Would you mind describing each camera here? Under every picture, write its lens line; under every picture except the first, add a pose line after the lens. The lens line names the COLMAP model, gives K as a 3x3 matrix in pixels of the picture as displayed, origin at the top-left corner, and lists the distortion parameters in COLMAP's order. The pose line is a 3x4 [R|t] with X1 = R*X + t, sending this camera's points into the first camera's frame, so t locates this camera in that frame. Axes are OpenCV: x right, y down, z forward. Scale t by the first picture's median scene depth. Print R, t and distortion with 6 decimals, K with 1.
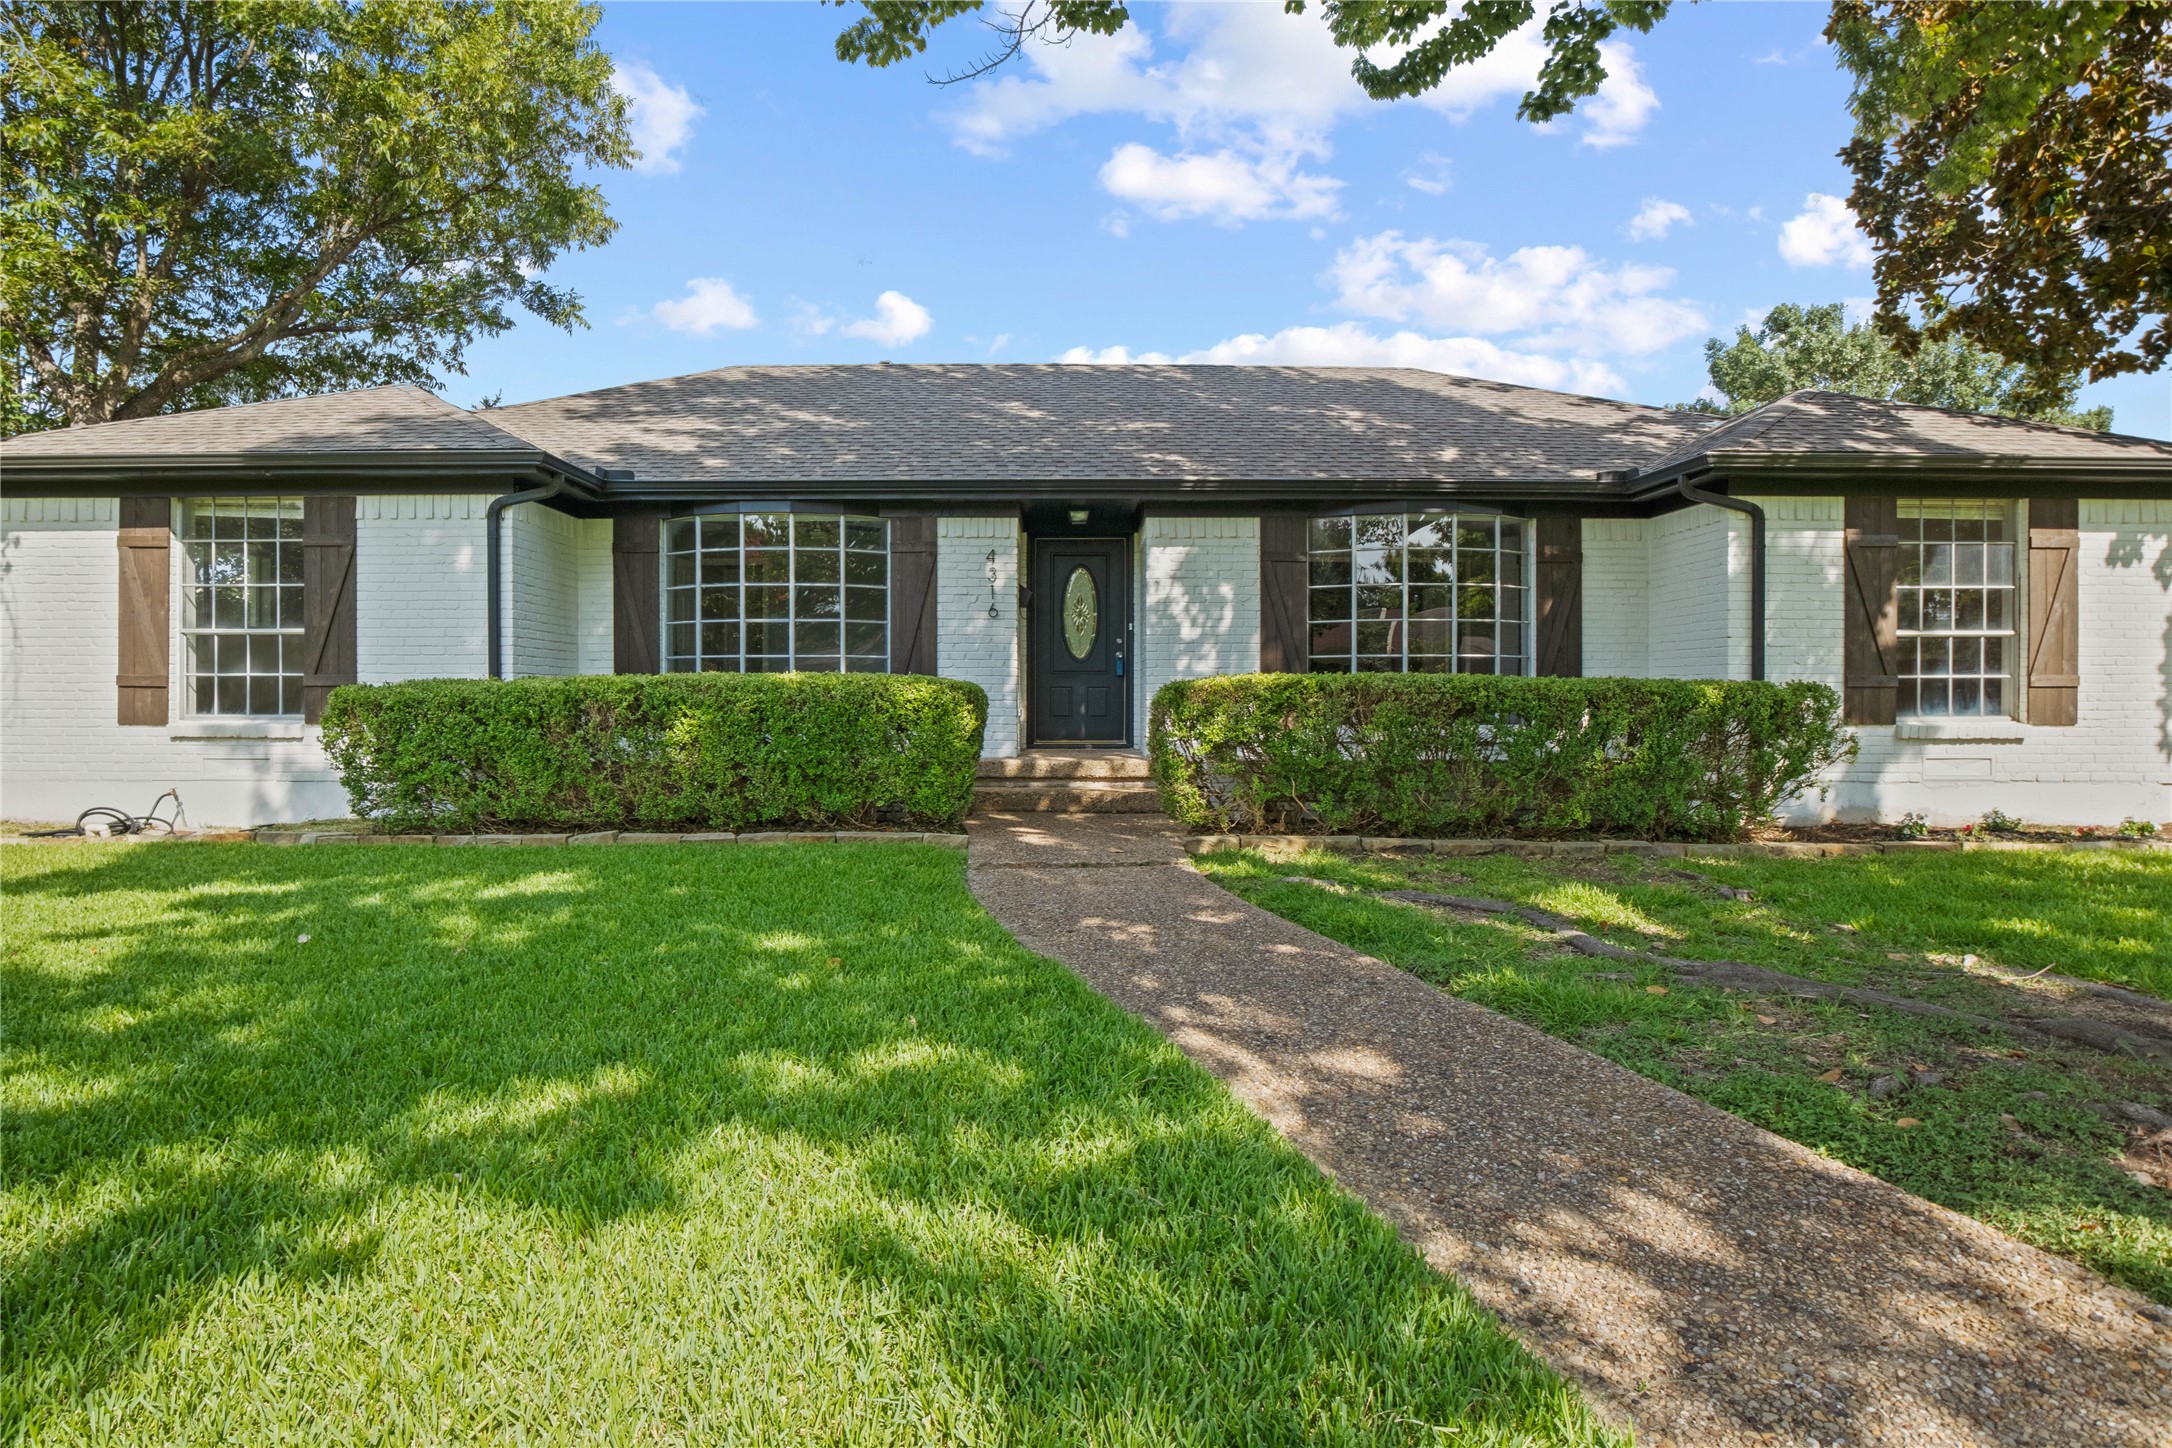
lens RADIAL K [[1098.7, 0, 1082.5], [0, 1098.7, 711.3], [0, 0, 1]] dist [-0.031473, 0.001974]
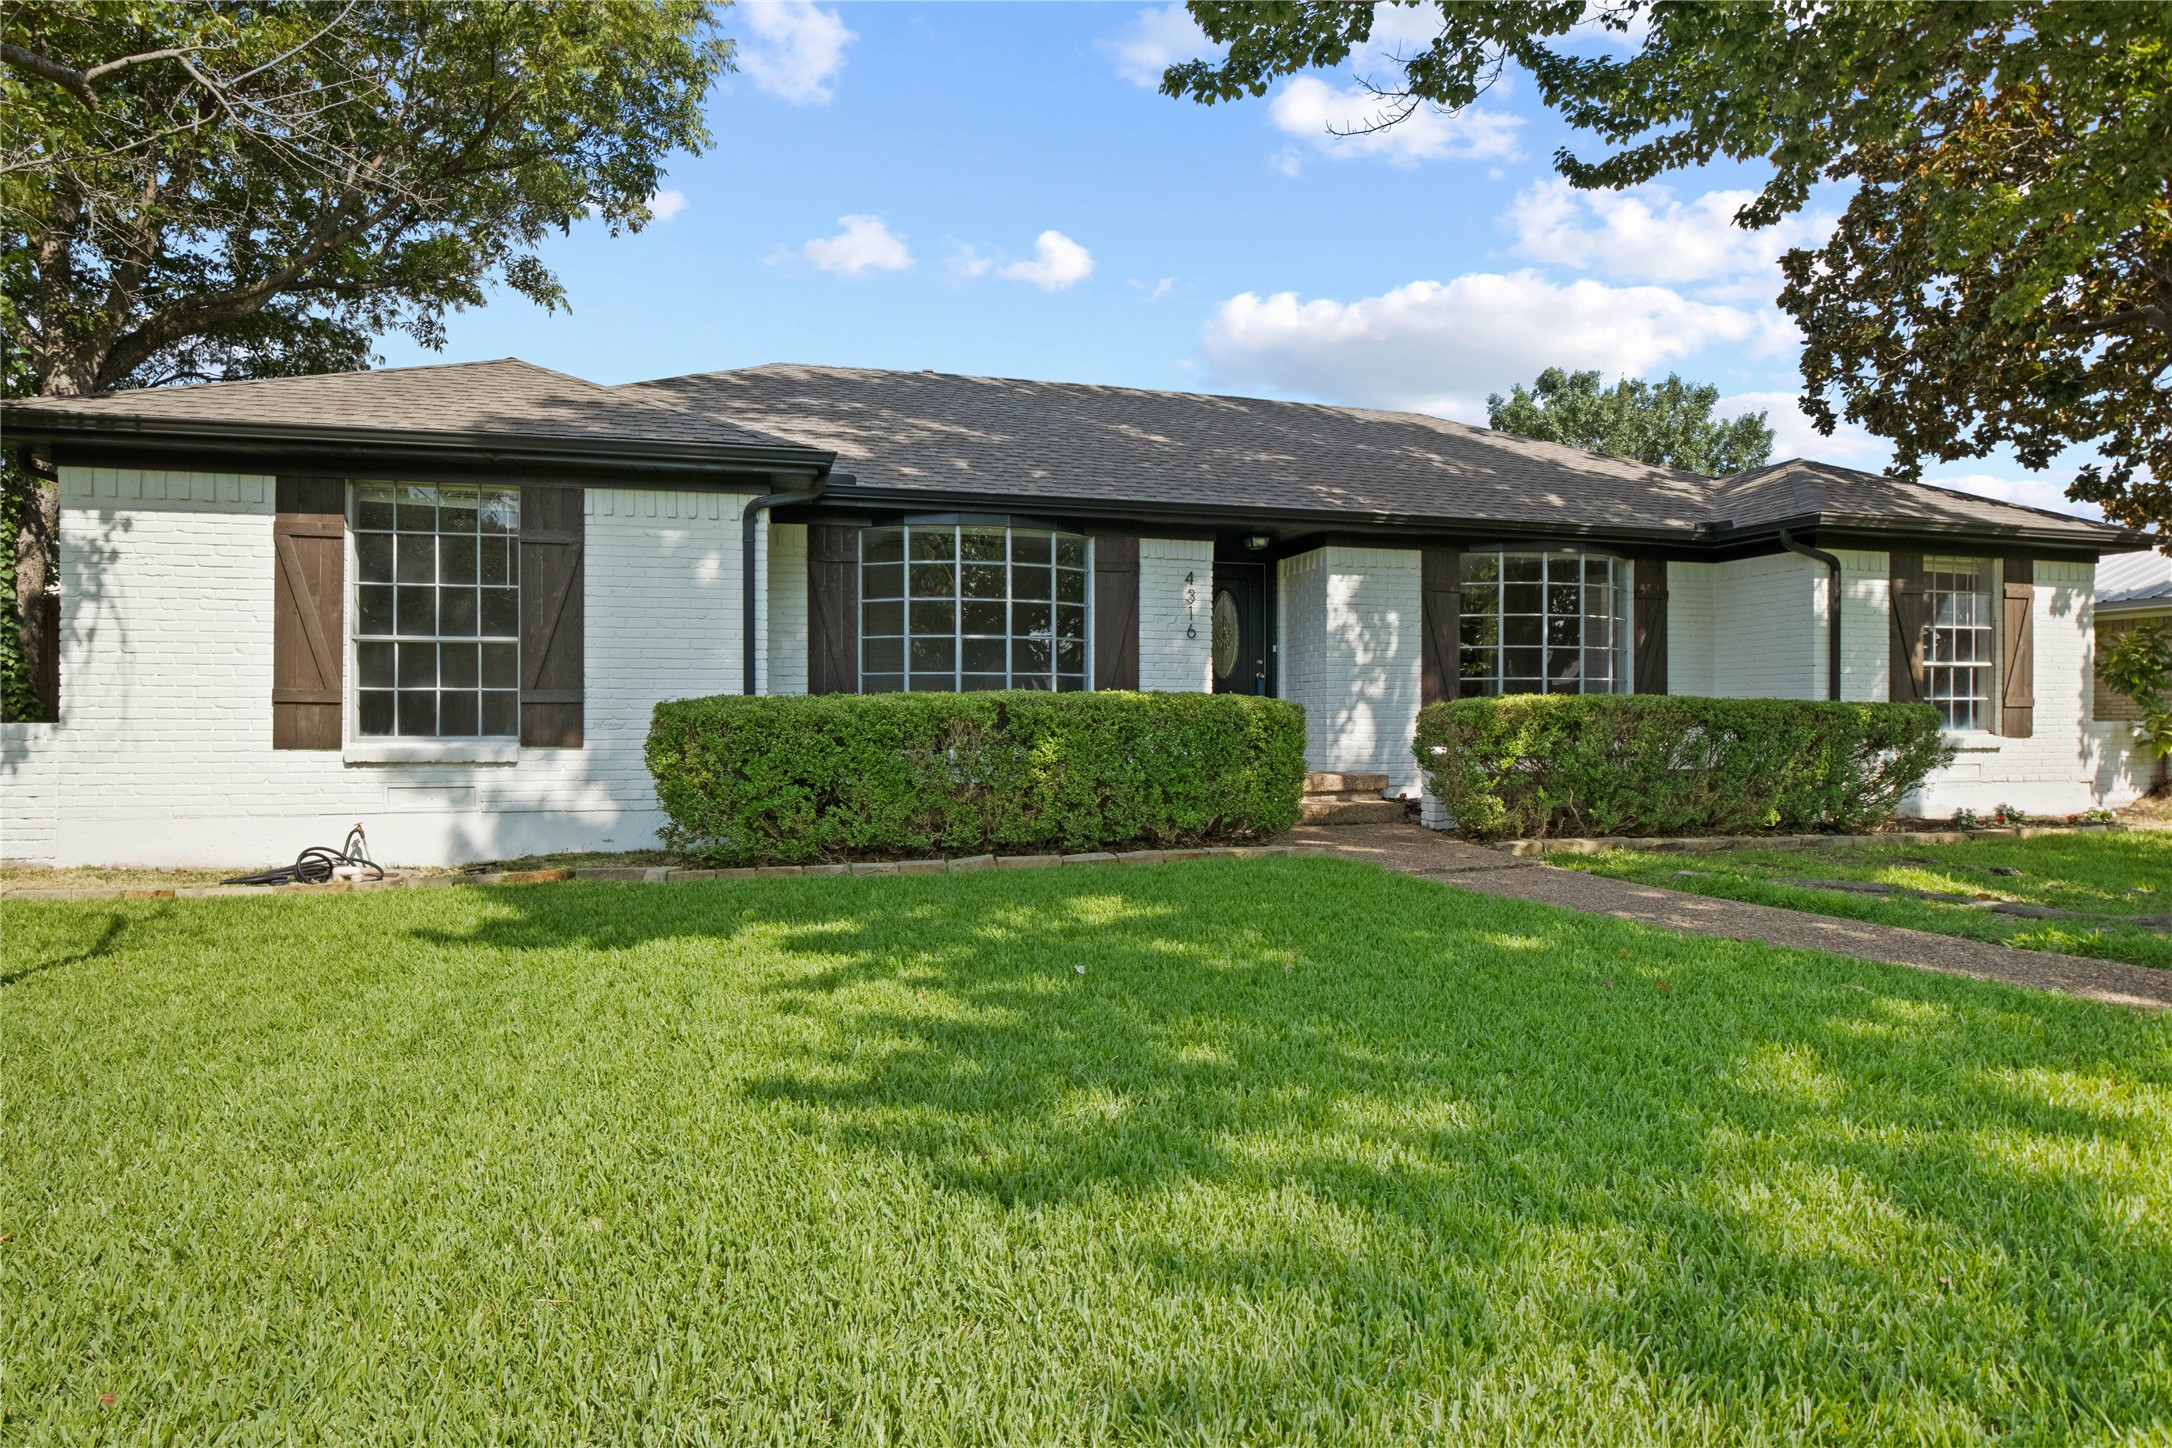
lens RADIAL K [[1113.0, 0, 1054.3], [0, 1113.0, 727.0], [0, 0, 1]] dist [-0.030058, 0.000788]
pose [[0.969159, -0.003041, 0.246418, -0.471803], [0.003503, 0.999993, -0.001434, -0.001215], [-0.246412, 0.002253, 0.969163, 0.025693]]
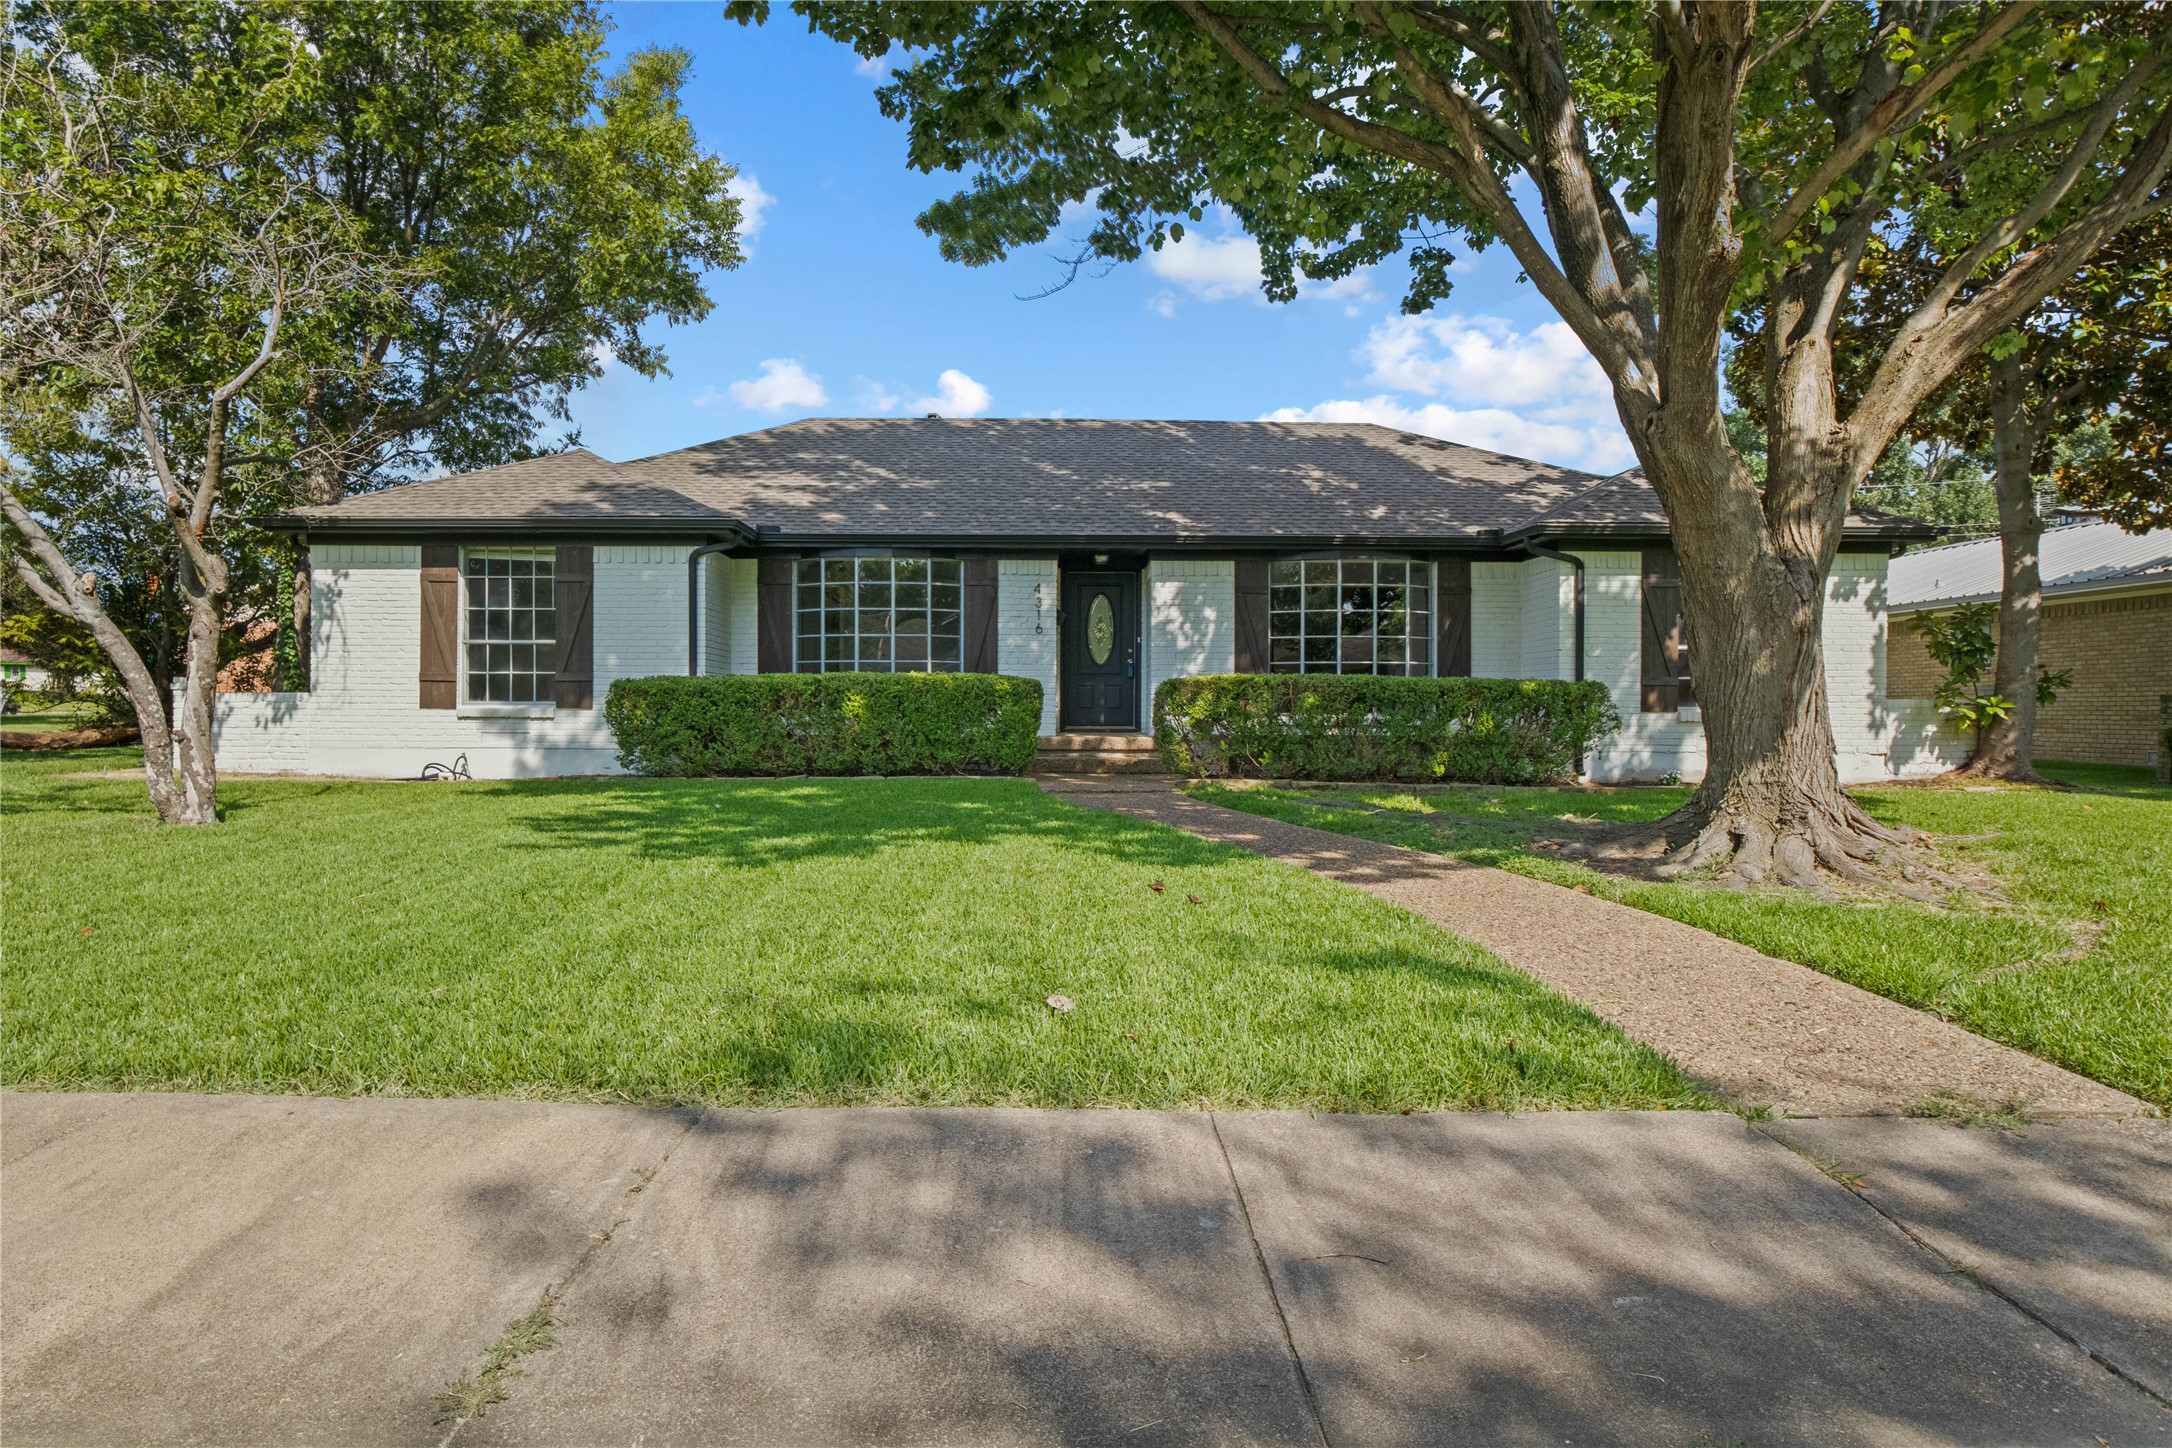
lens RADIAL K [[1321.7, 0, 1086.0], [0, 1321.7, 724.0], [0, 0, 1]] dist [-0.028042, 0.000231]
pose [[0.999935, 0.002622, 0.011078, -0.041896], [-0.002570, 0.999986, -0.004640, 0.035182], [-0.011090, 0.004612, 0.999928, -0.655485]]
